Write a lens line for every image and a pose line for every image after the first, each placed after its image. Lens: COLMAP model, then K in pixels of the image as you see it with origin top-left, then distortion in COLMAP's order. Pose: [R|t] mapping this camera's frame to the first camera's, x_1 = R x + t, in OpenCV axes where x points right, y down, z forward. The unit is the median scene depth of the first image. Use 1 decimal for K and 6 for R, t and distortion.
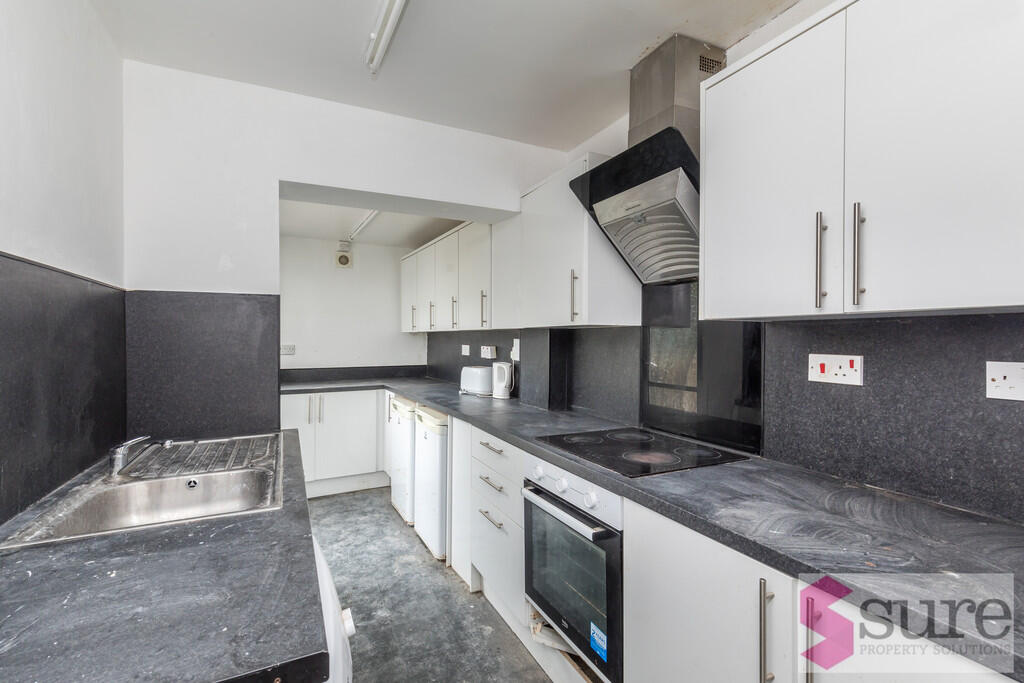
lens RADIAL K [[459.2, 0, 512.0], [0, 459.2, 341.5], [0, 0, 1]] dist [0.000220, 0.000018]
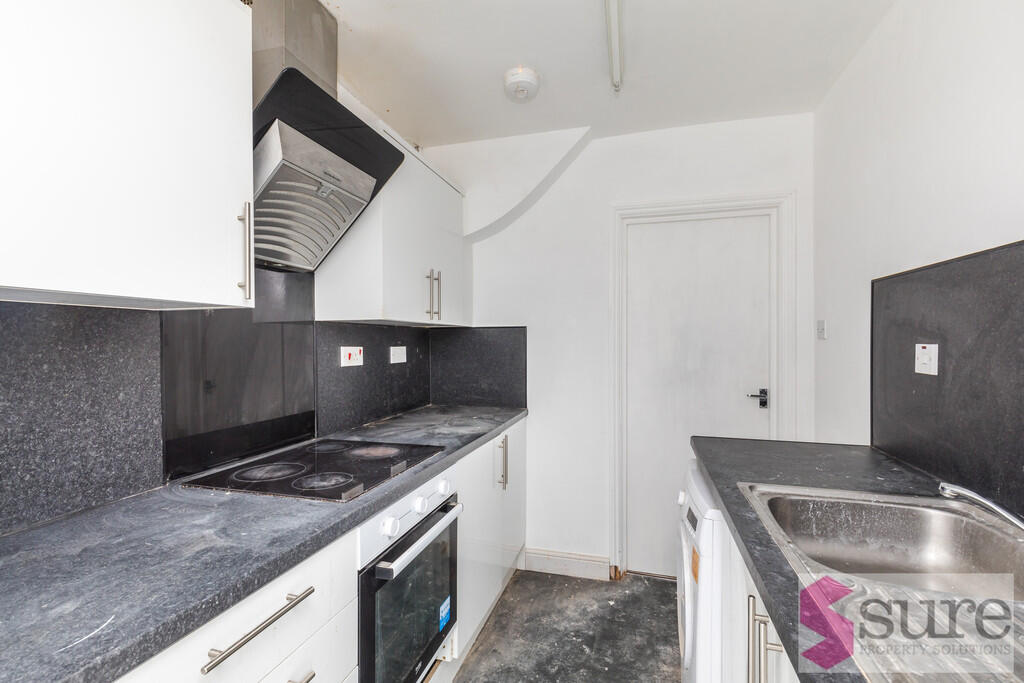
lens RADIAL K [[459.2, 0, 512.0], [0, 459.2, 341.5], [0, 0, 1]] dist [0.000220, 0.000018]
pose [[-0.739512, 0.001347, 0.673142, -0.671501], [0.005505, 0.999977, 0.004046, 0.008676], [-0.673121, 0.006697, -0.739502, 1.733351]]
